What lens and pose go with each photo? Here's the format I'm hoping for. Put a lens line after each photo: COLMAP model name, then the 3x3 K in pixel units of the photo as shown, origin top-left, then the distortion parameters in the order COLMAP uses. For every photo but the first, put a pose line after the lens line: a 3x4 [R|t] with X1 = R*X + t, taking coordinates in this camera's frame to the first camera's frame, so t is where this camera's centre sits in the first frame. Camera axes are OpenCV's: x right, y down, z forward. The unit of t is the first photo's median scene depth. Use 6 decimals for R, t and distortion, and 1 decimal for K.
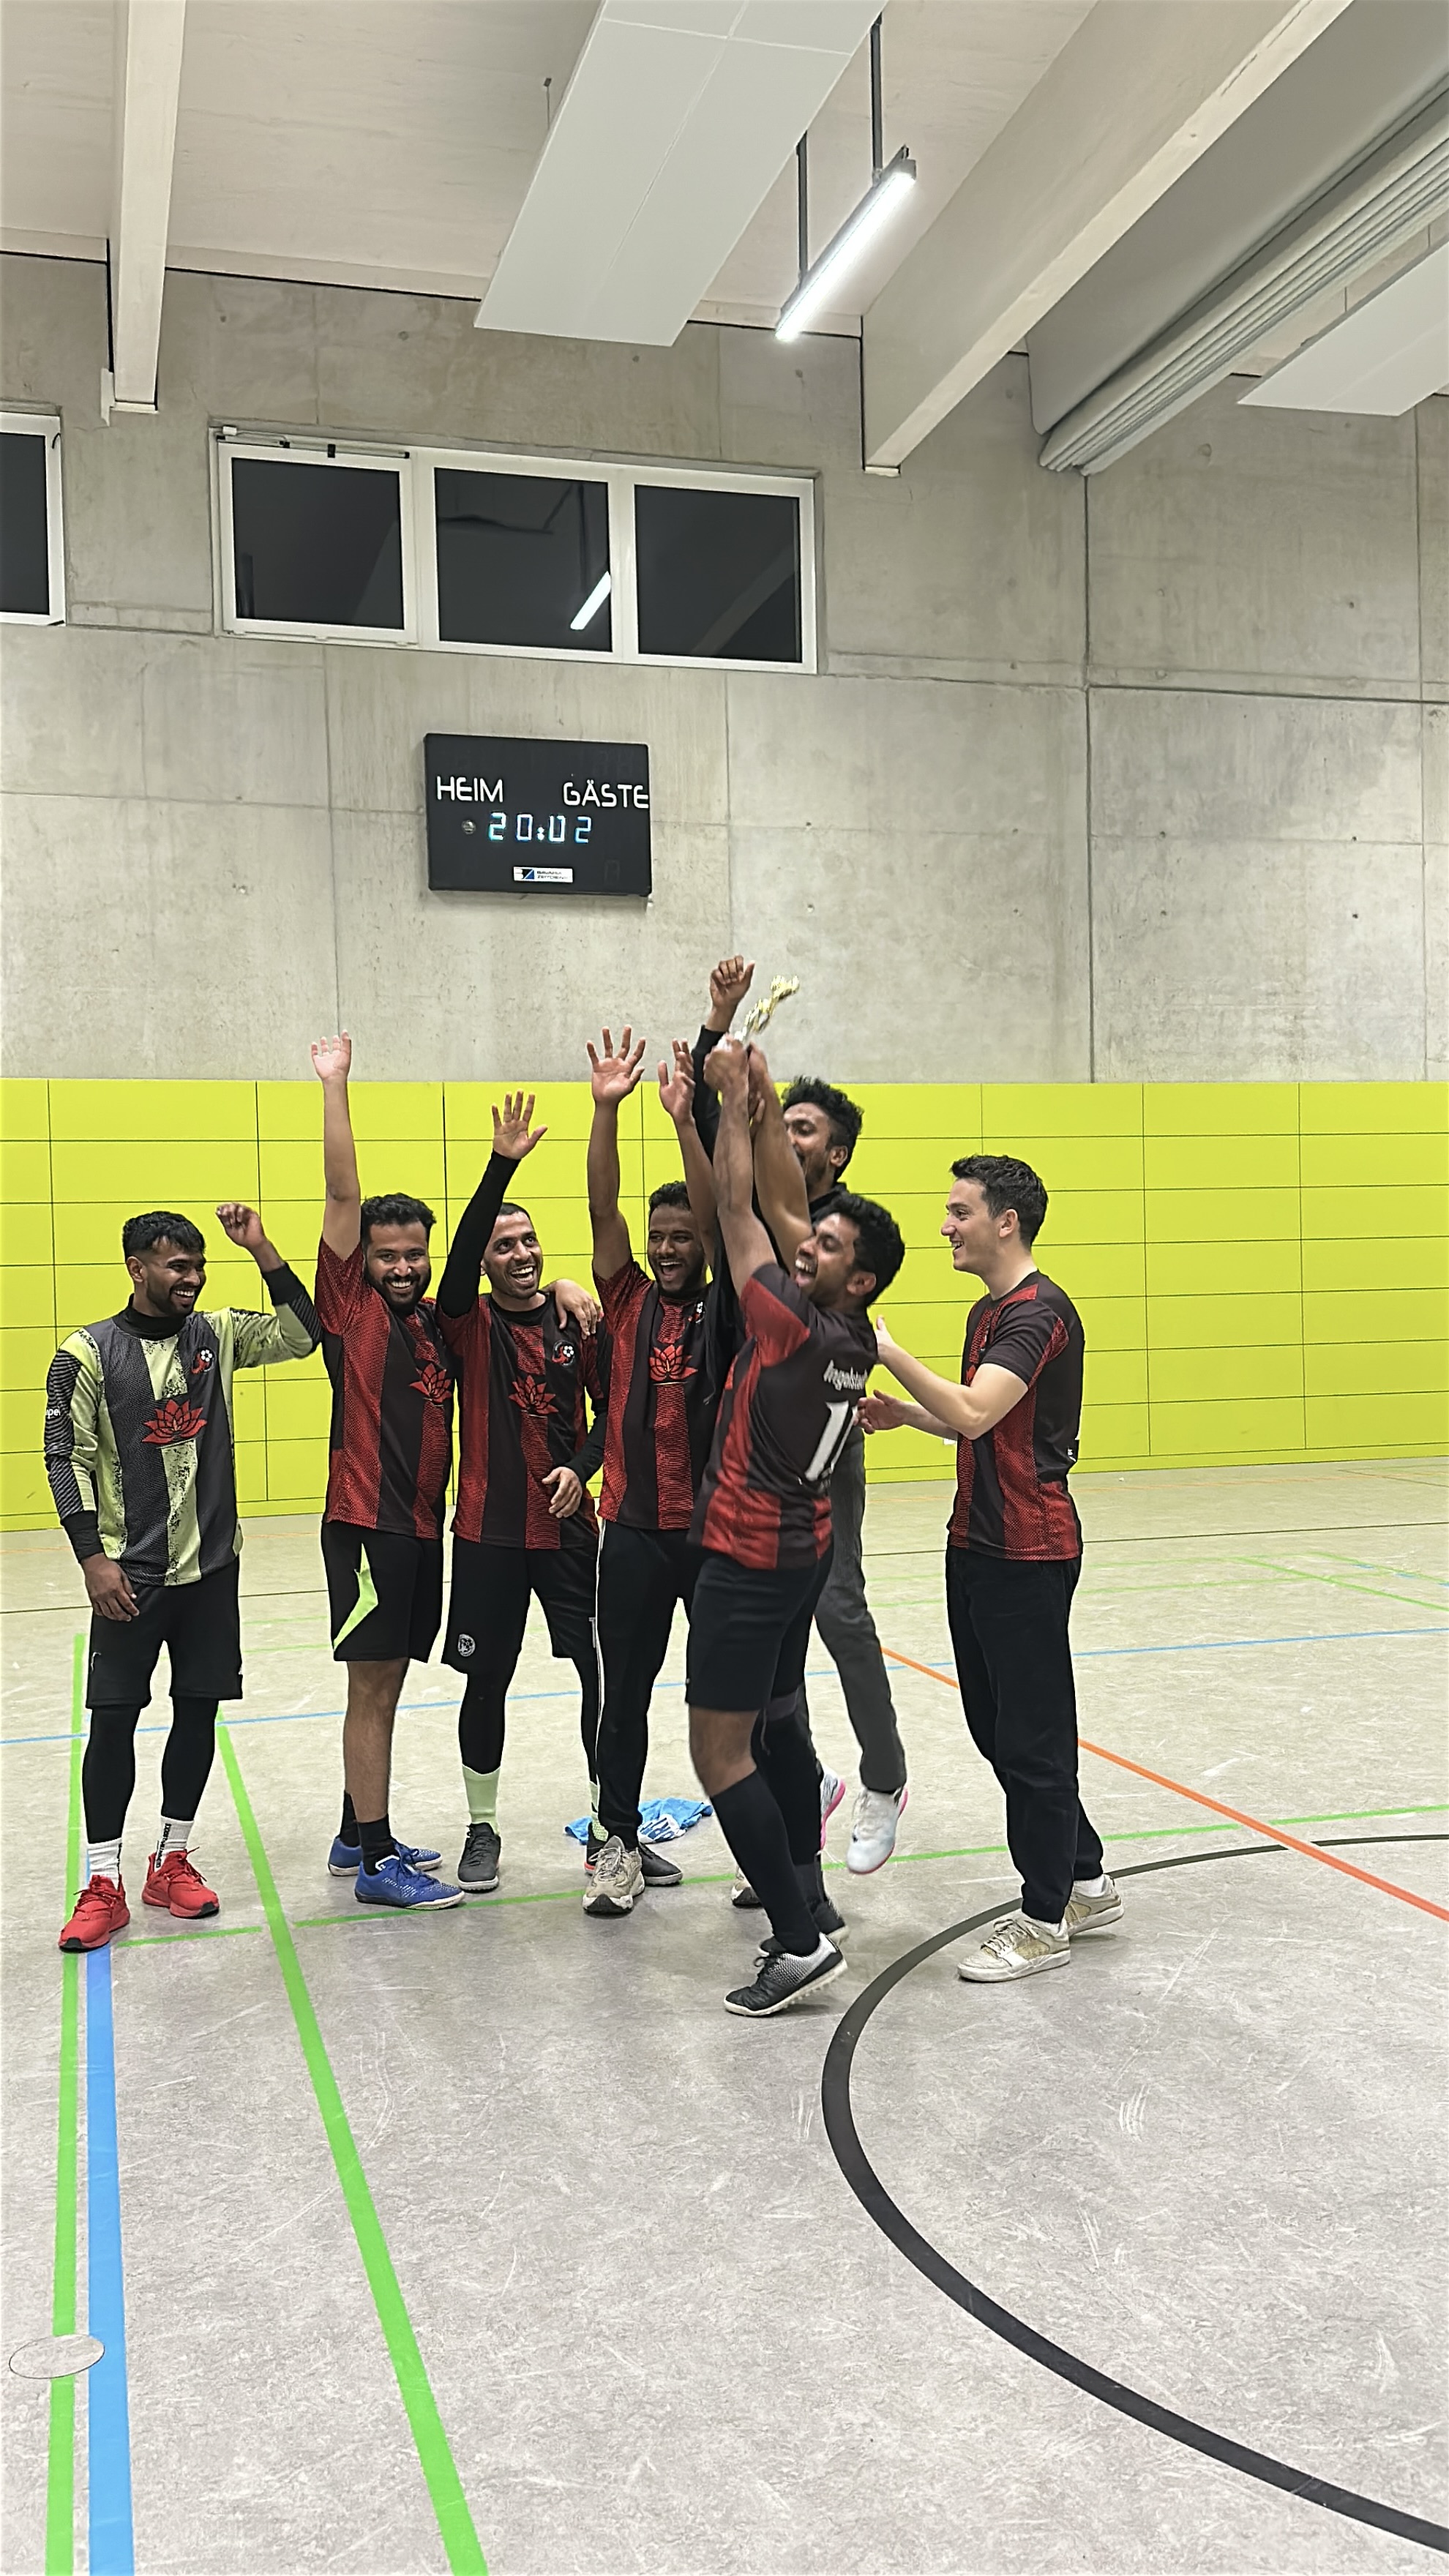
lens RADIAL K [[2133.7, 0, 724.5], [0, 2133.7, 1288.0], [0, 0, 1]] dist [0.166603, -0.316932]
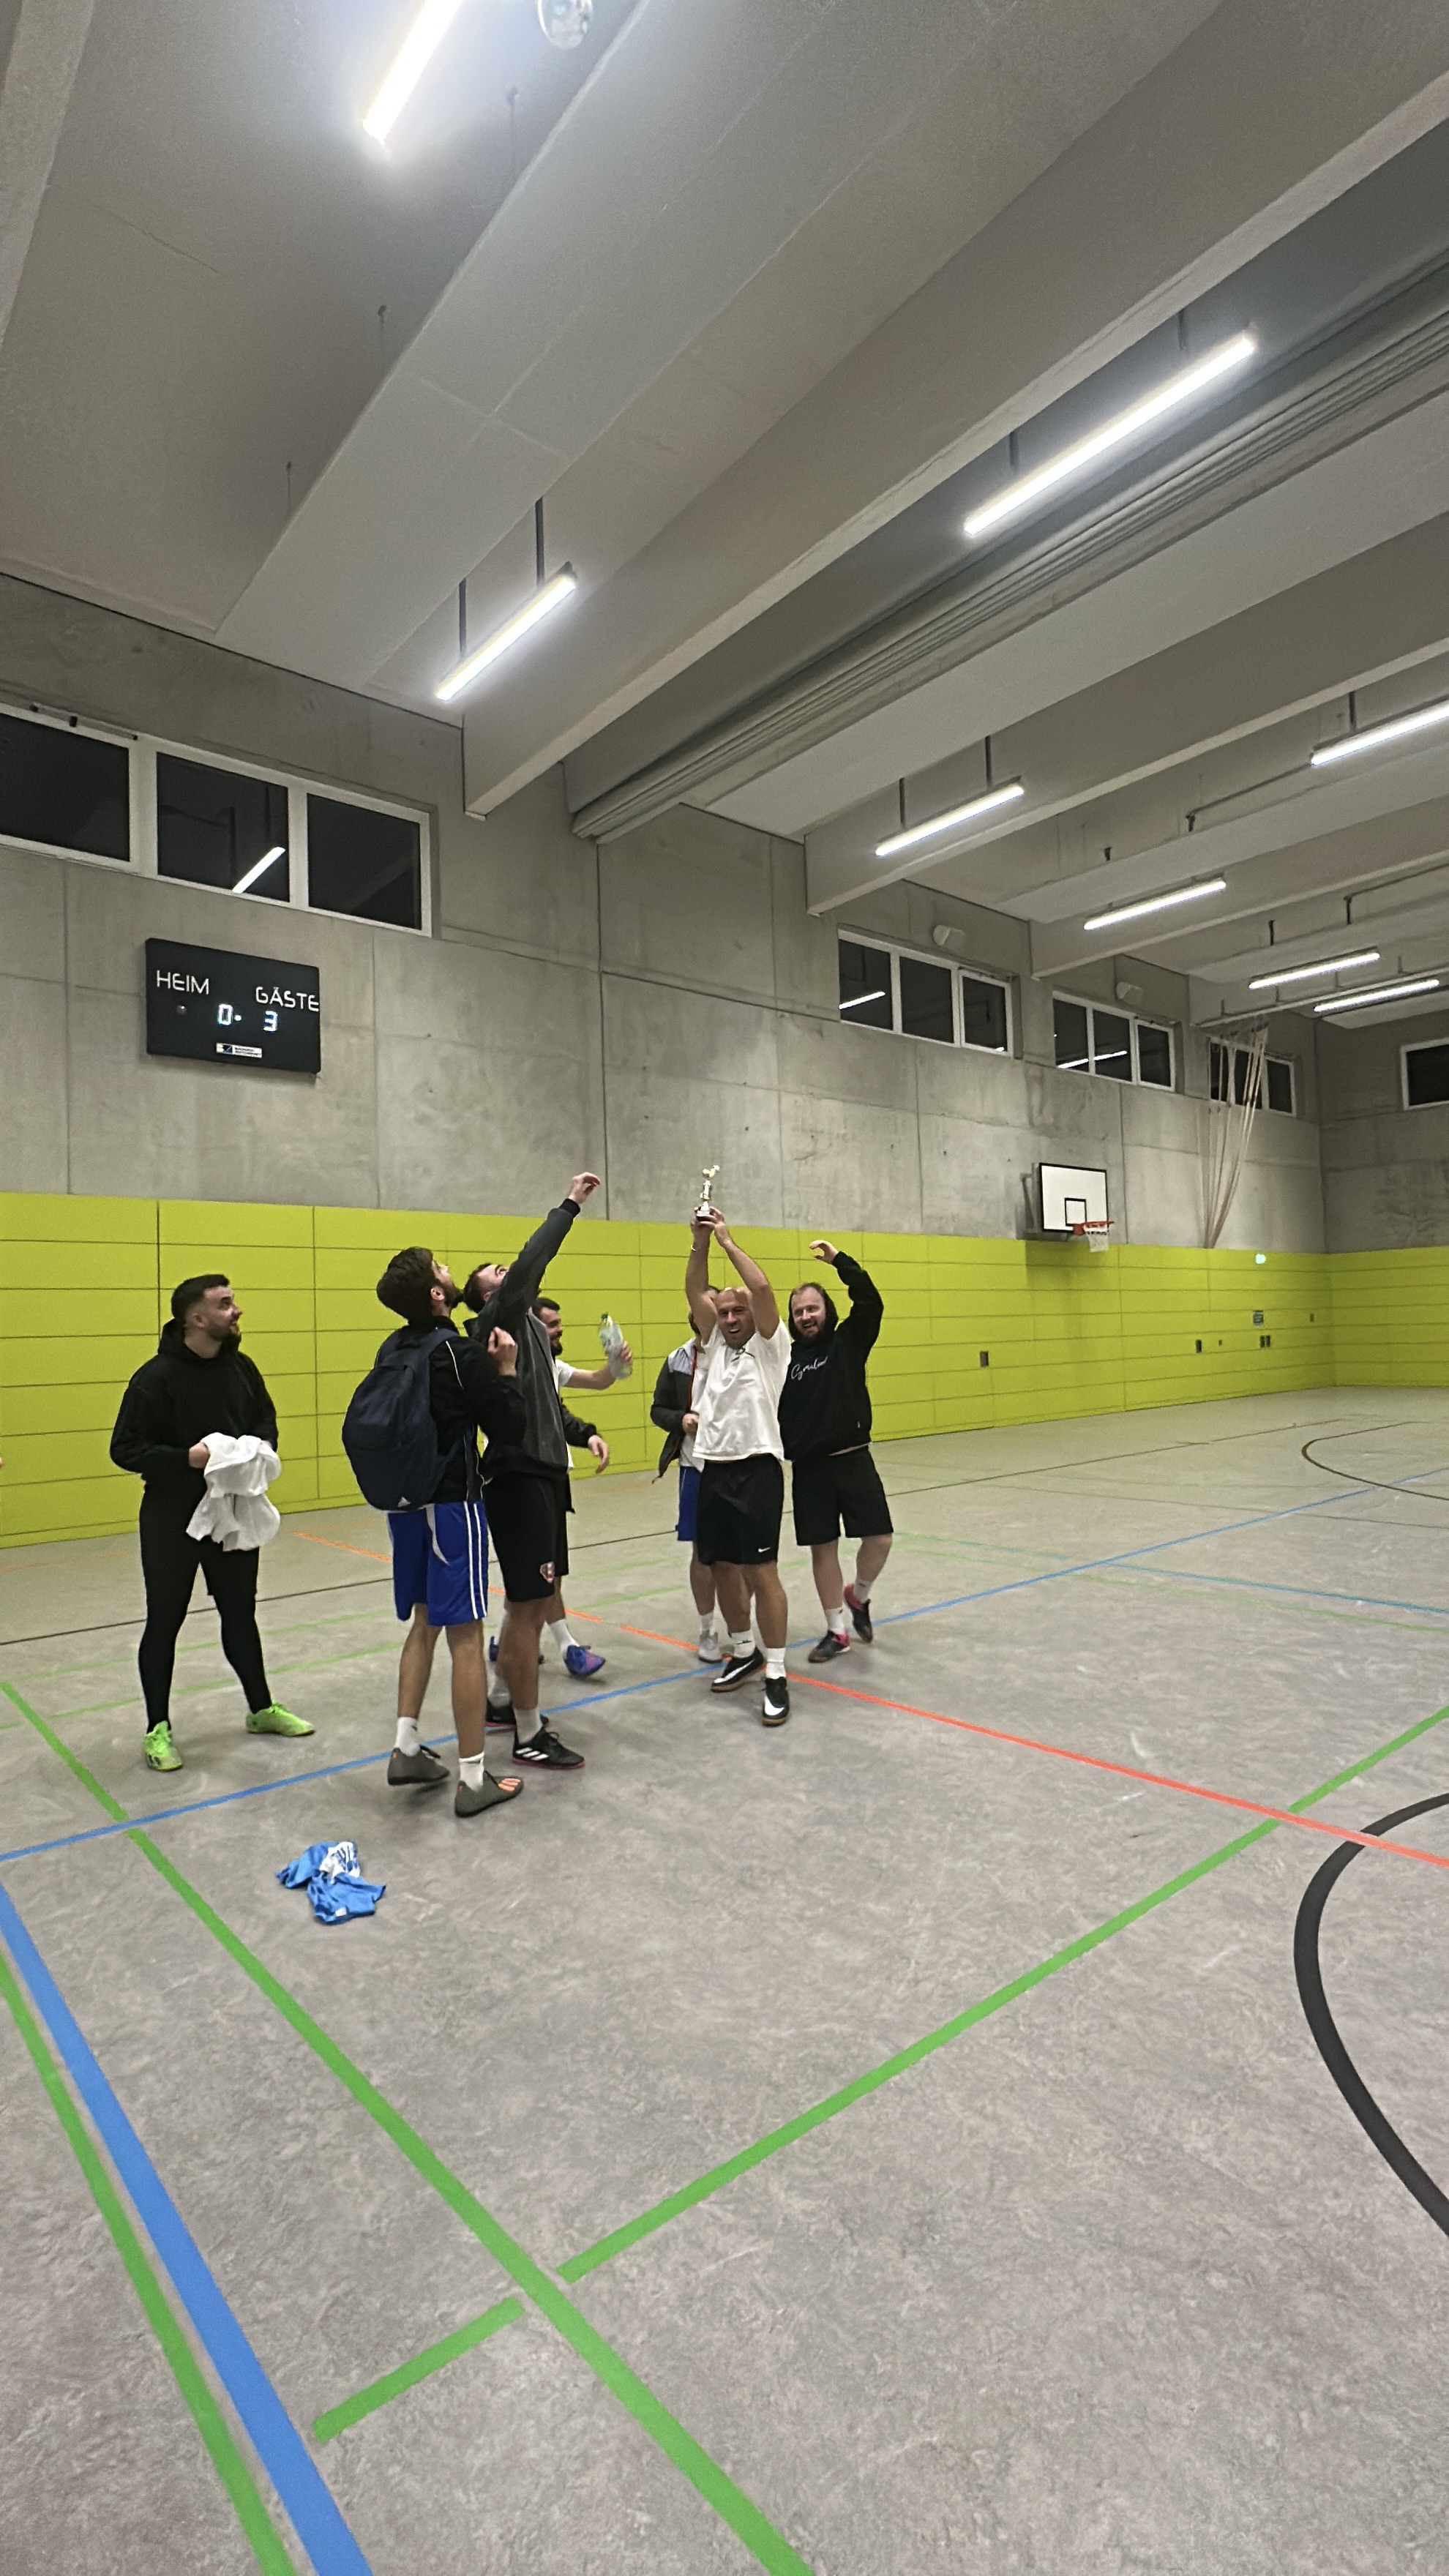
lens RADIAL K [[1158.1, 0, 707.6], [0, 1158.1, 1281.7], [0, 0, 1]] dist [-0.001936, -0.000335]
pose [[0.916933, 0.011578, 0.398873, -0.099453], [0.016482, 0.997627, -0.066847, 0.005488], [-0.398701, 0.067868, 0.914566, 0.220743]]
